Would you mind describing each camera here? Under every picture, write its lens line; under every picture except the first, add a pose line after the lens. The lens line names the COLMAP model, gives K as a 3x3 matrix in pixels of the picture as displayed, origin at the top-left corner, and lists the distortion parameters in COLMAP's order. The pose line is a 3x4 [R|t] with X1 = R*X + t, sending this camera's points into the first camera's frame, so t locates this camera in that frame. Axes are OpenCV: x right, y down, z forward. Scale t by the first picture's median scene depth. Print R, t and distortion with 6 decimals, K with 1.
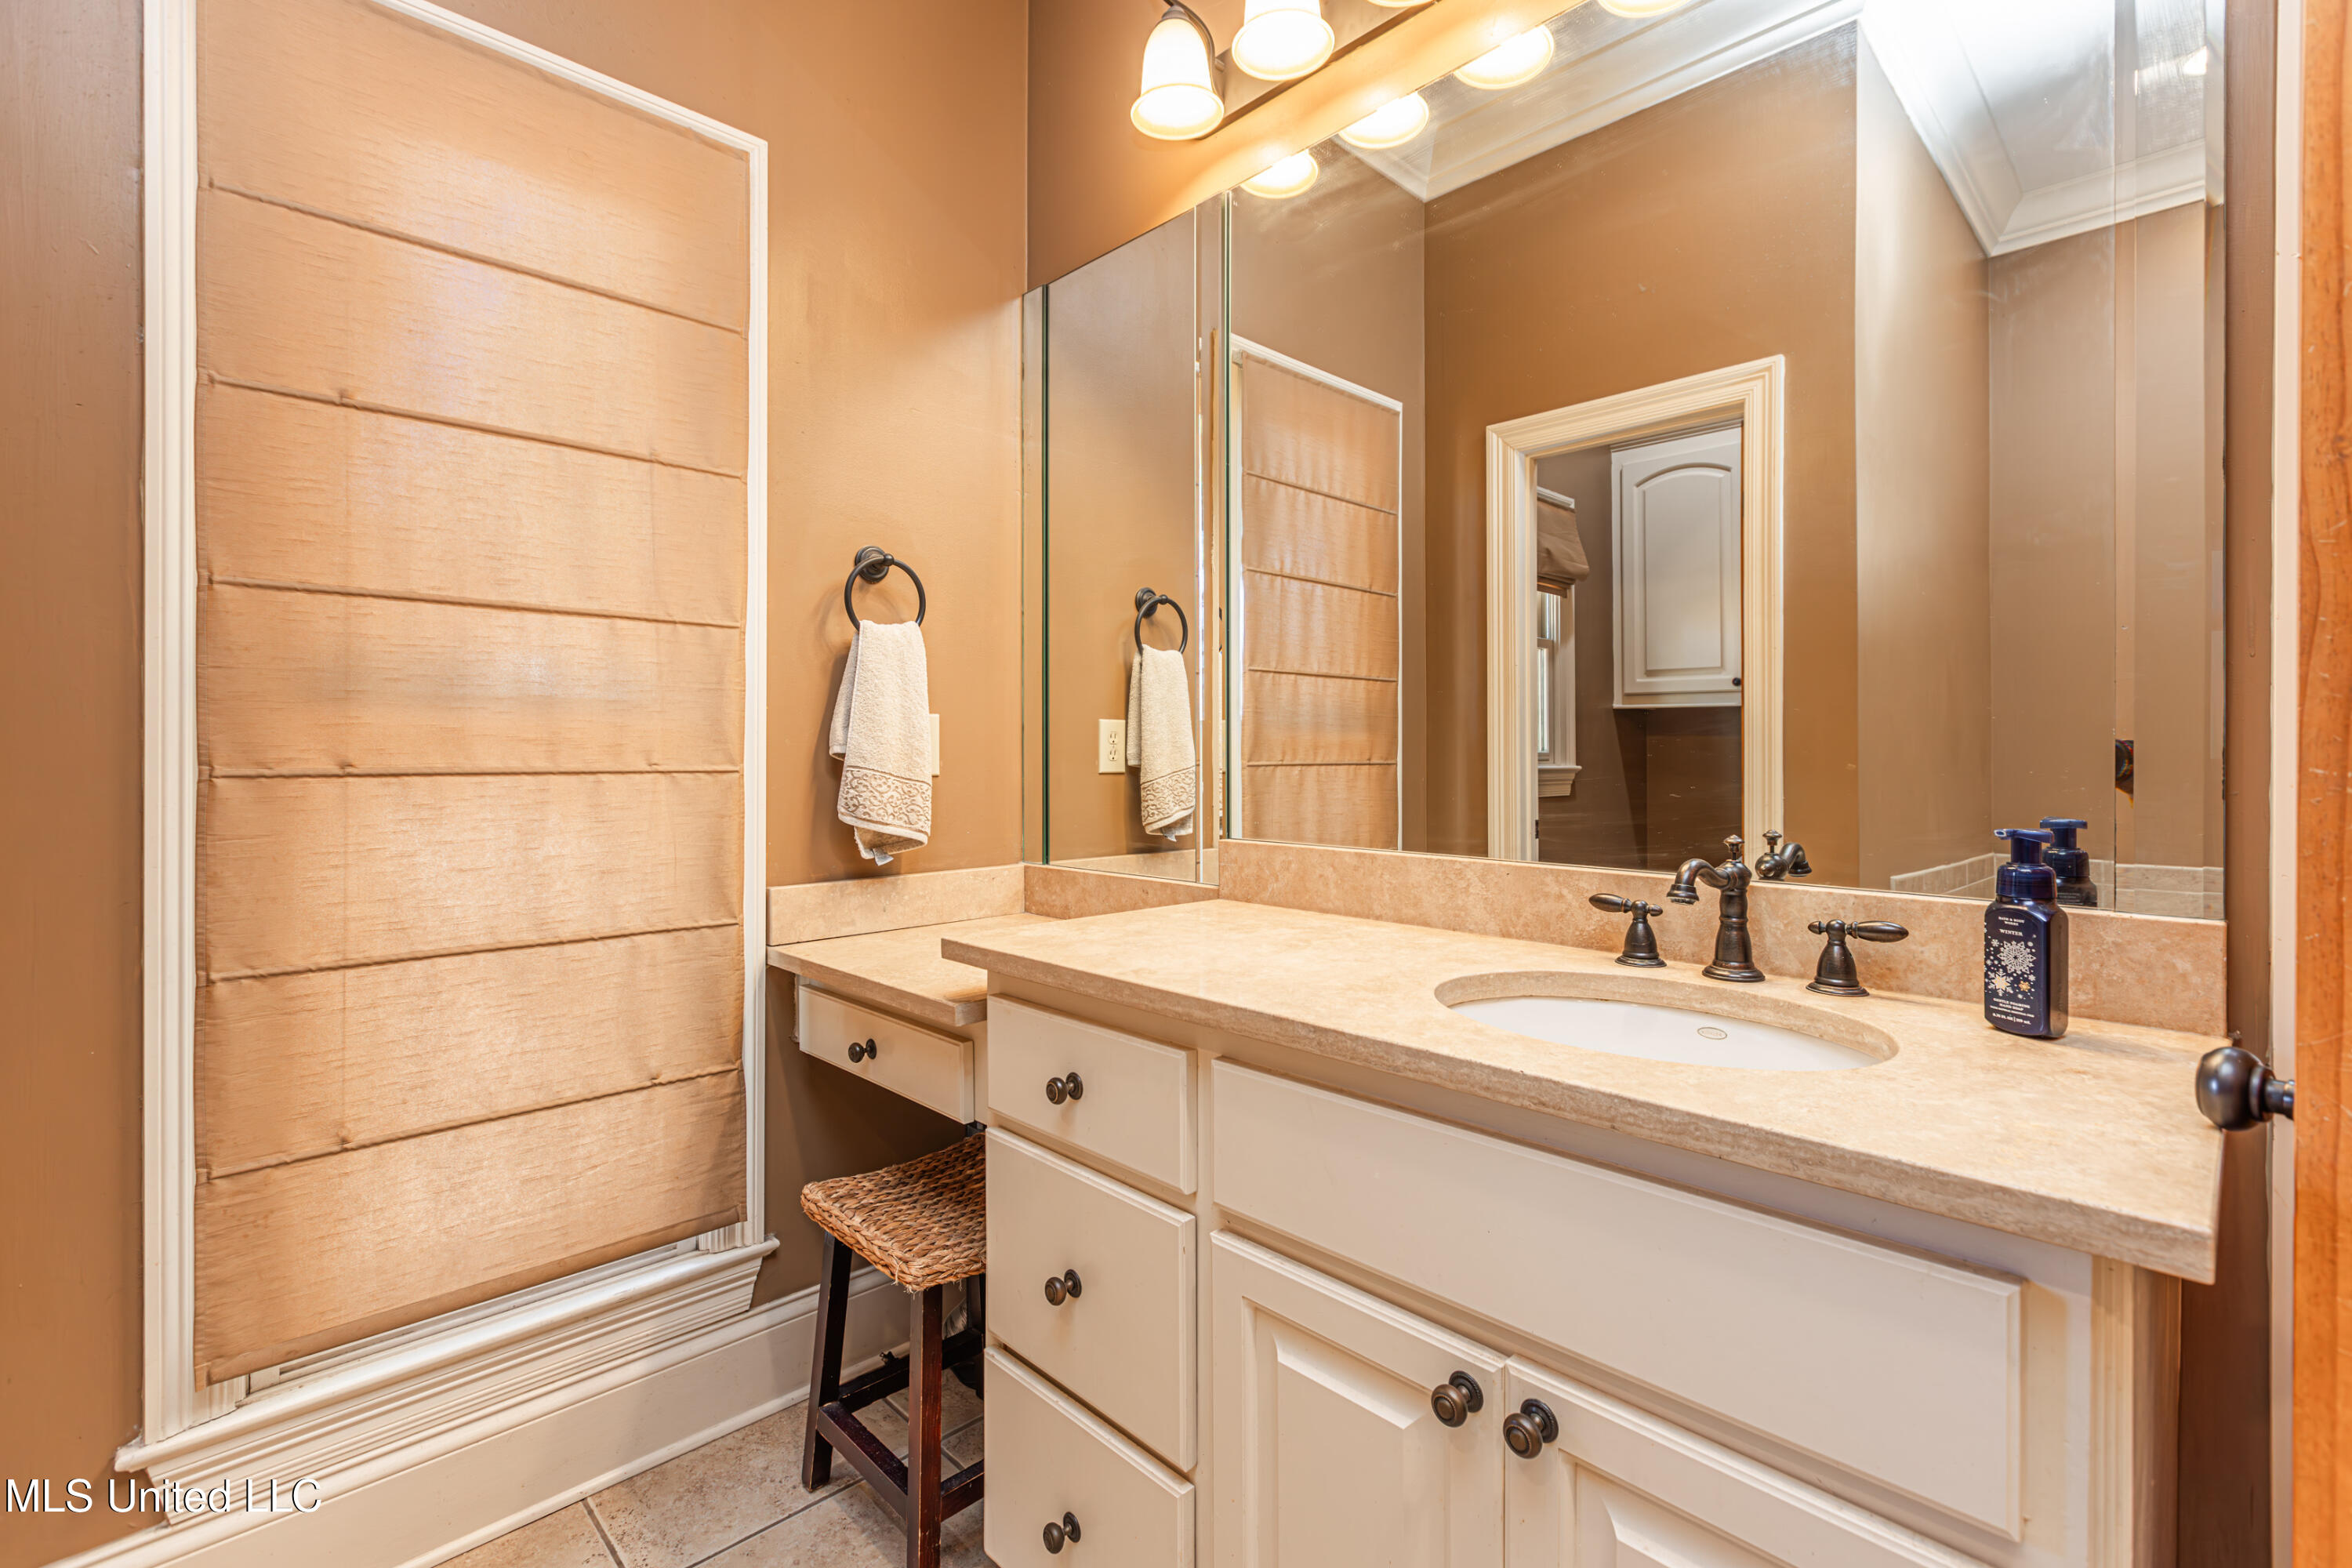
lens RADIAL K [[1047.7, 0, 1190.2], [0, 1047.7, 756.1], [0, 0, 1]] dist [0.003908, -0.002956]
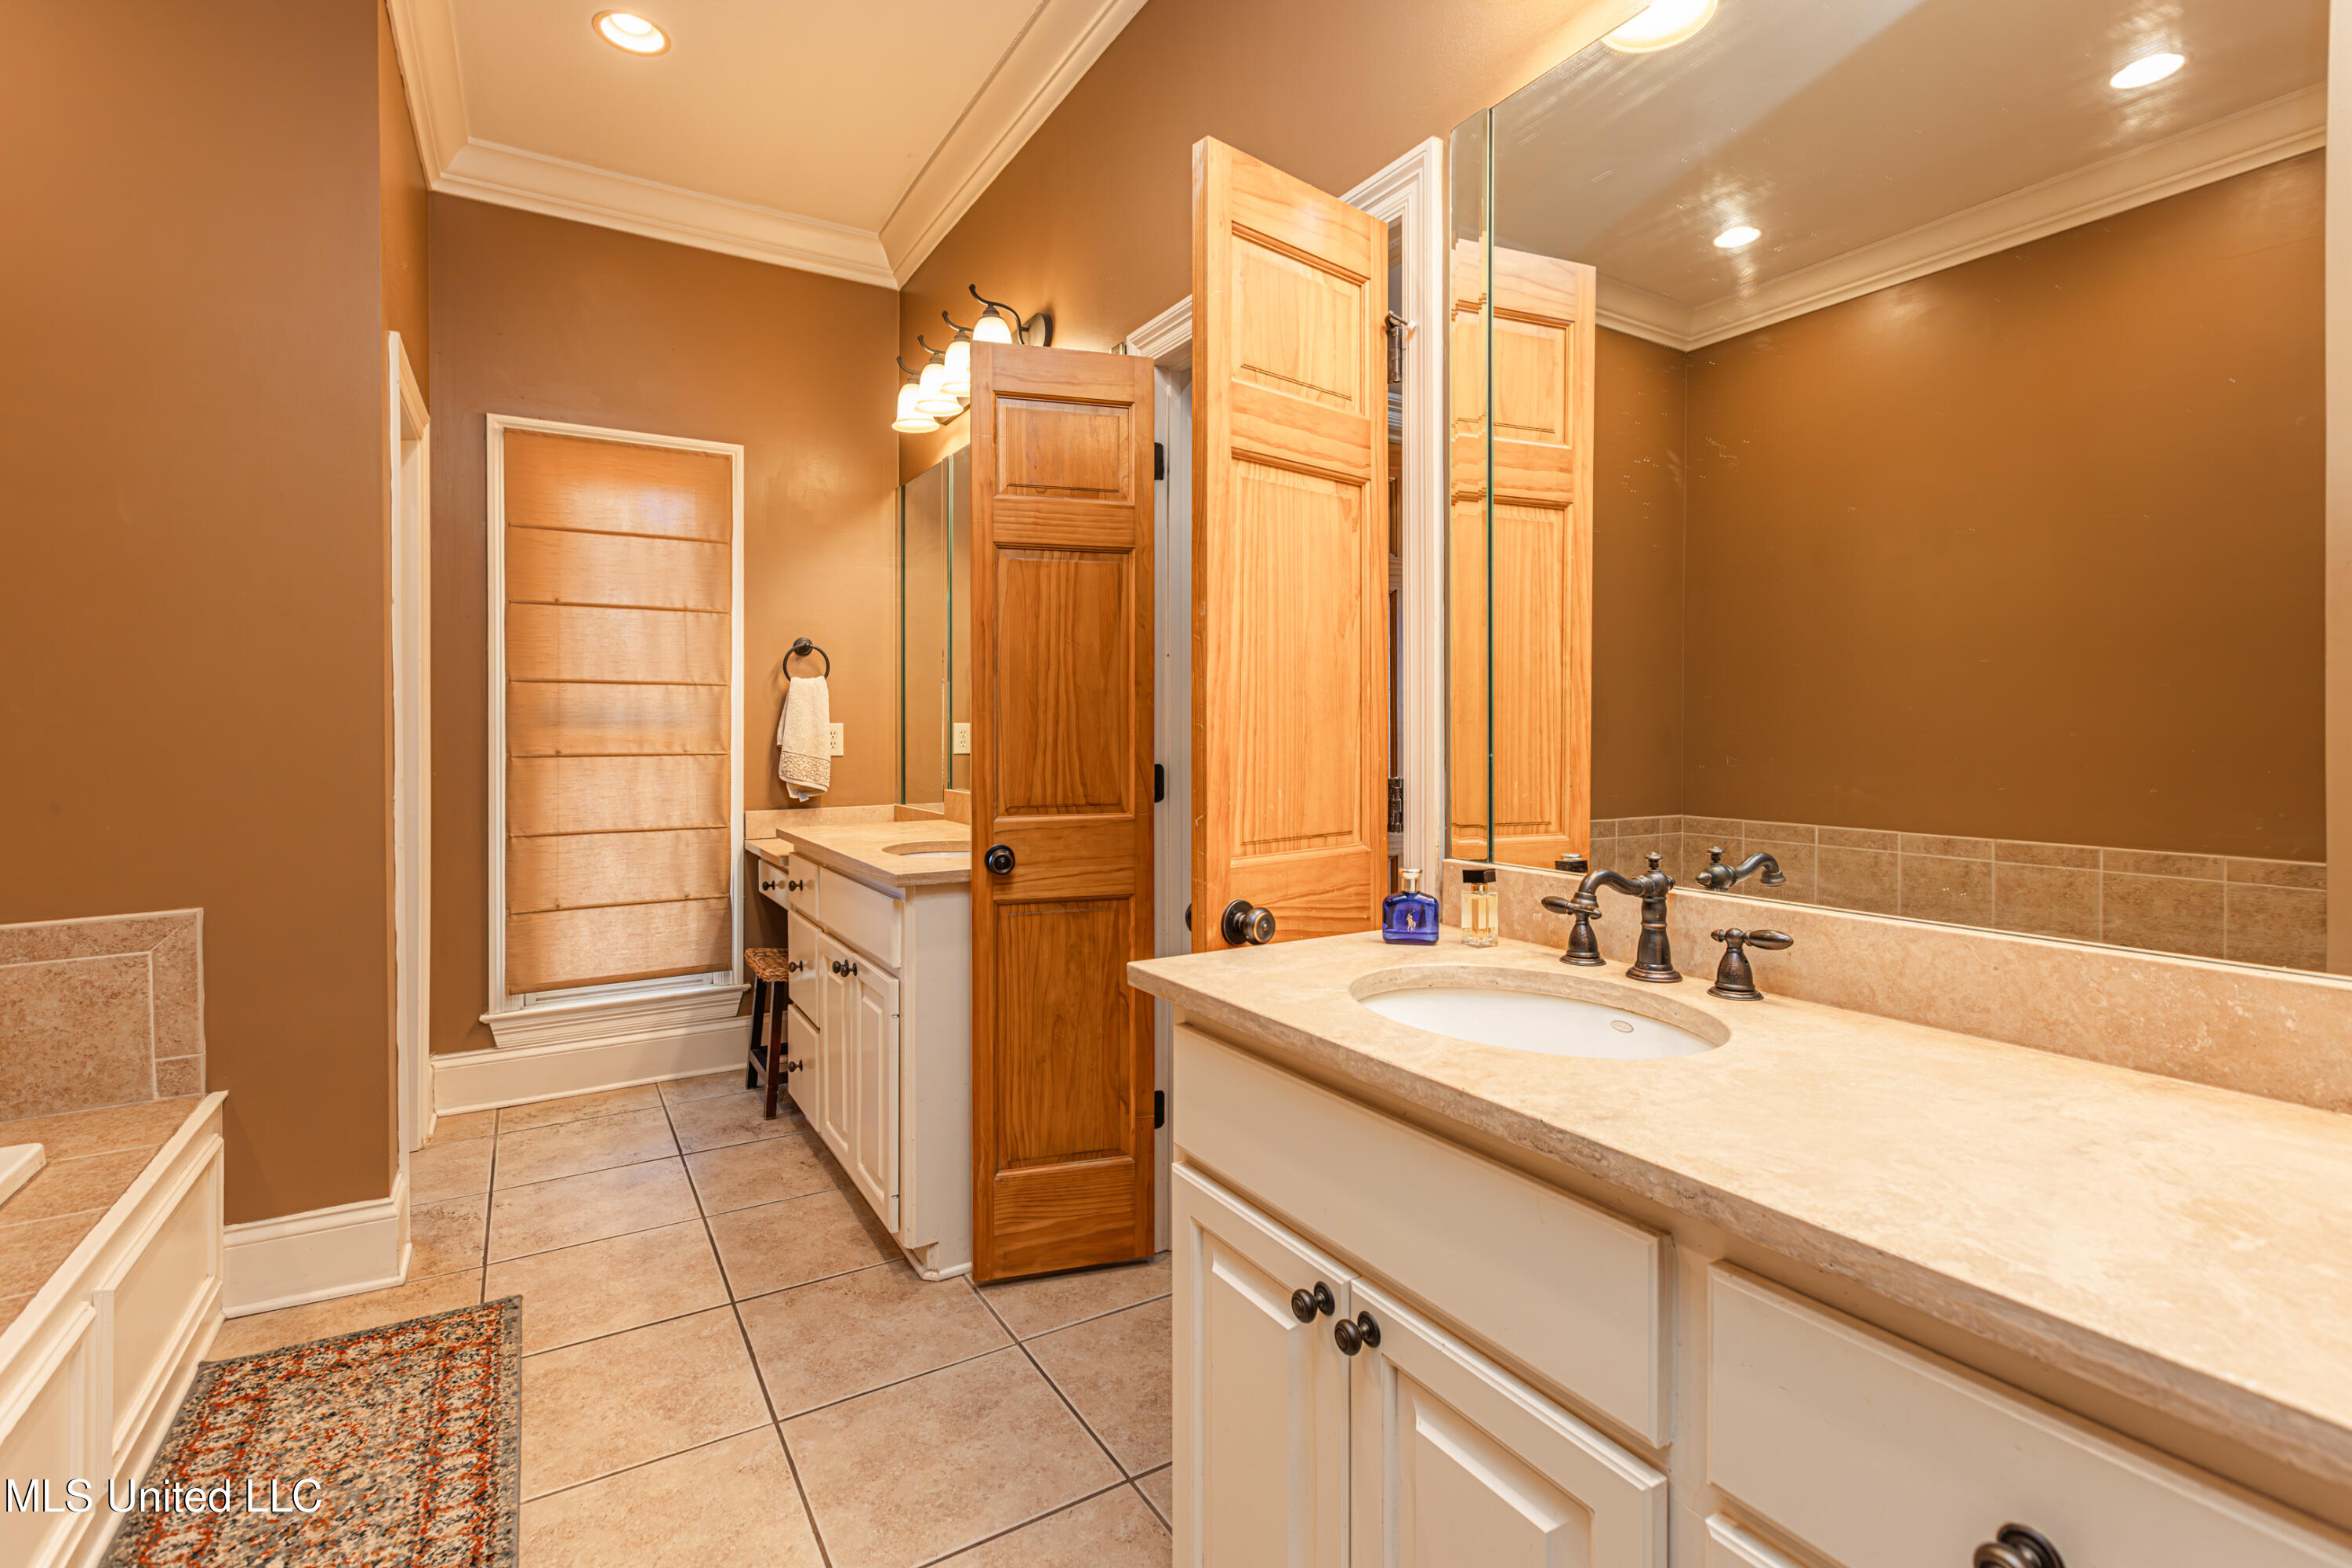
lens RADIAL K [[1047.7, 0, 1151.6], [0, 1047.7, 735.2], [0, 0, 1]] dist [0.003908, -0.002956]
pose [[0.968347, 0.002317, -0.249597, 0.932621], [-0.001117, 0.999987, 0.004950, -0.035565], [0.249605, -0.004515, 0.968337, -0.831034]]
